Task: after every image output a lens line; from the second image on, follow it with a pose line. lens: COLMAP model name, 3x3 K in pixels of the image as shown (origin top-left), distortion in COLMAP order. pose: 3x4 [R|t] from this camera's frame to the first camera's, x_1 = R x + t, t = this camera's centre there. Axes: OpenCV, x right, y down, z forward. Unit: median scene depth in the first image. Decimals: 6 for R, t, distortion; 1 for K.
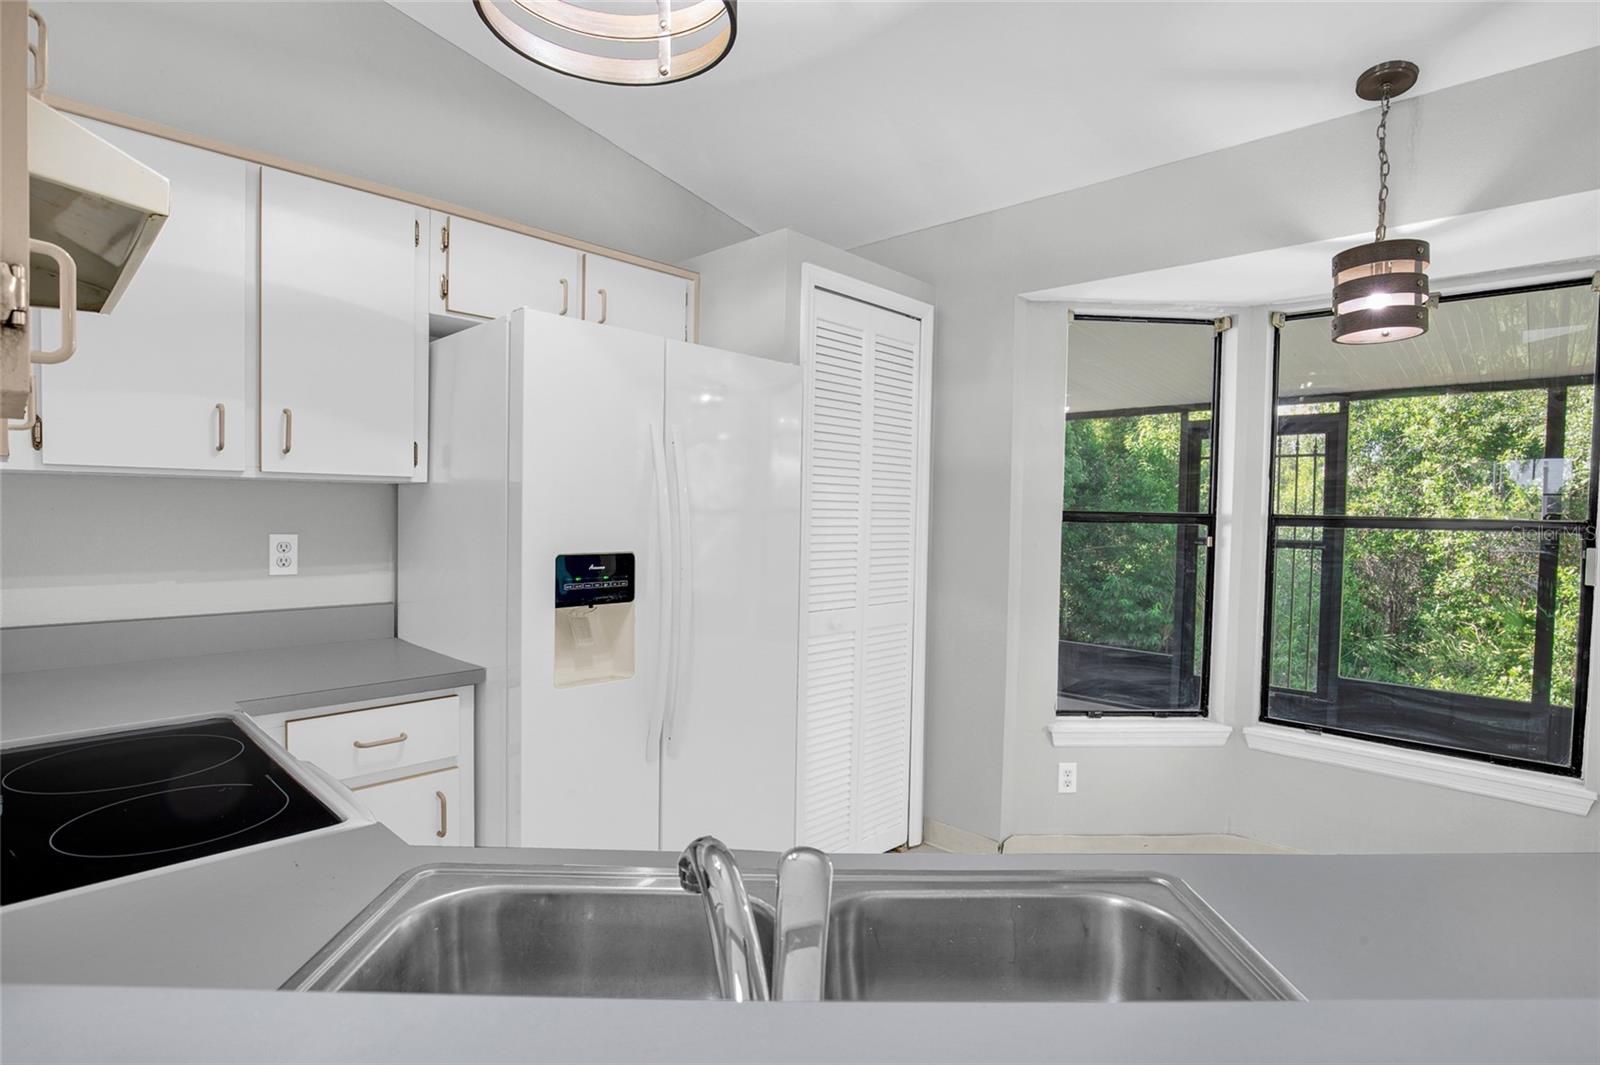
lens RADIAL K [[770.4, 0, 800.0], [0, 770.4, 532.5], [0, 0, 1]] dist [-0.024173, 0.000138]
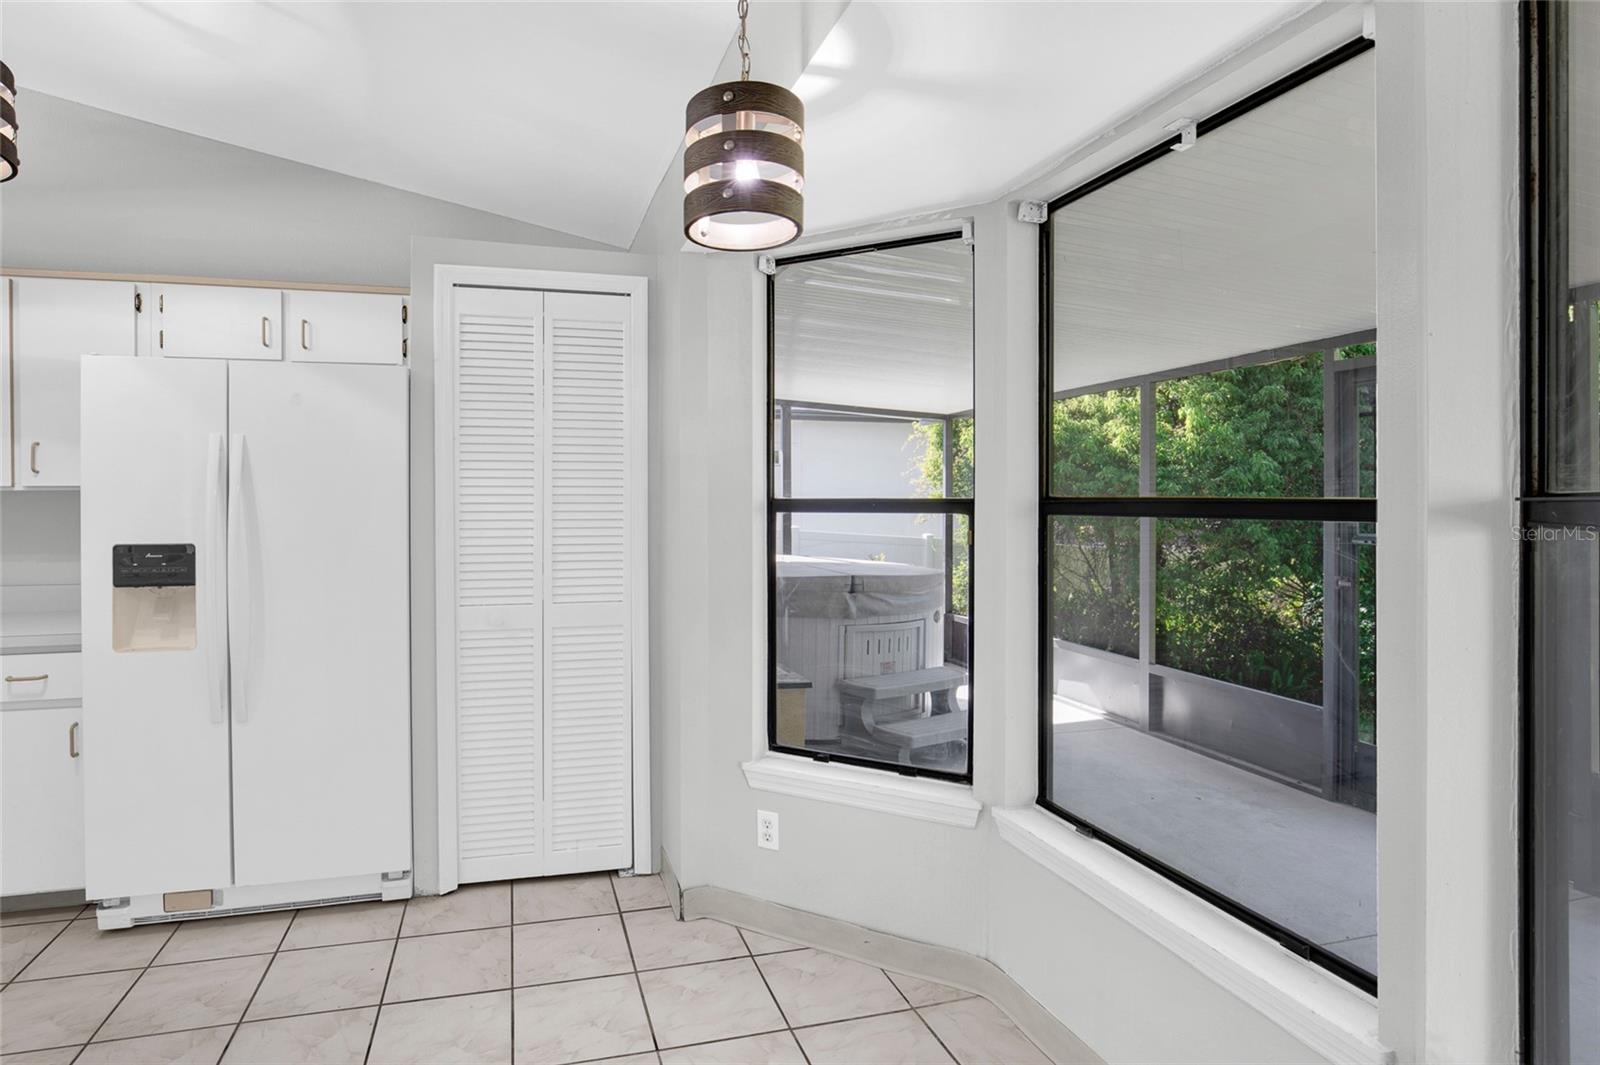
lens RADIAL K [[784.8, 0, 771.4], [0, 784.8, 496.0], [0, 0, 1]] dist [-0.031217, -0.000308]
pose [[0.861300, -0.021767, -0.507629, 0.975615], [0.004138, 0.999349, -0.035830, -0.001019], [0.508079, 0.028760, 0.860830, 0.360594]]
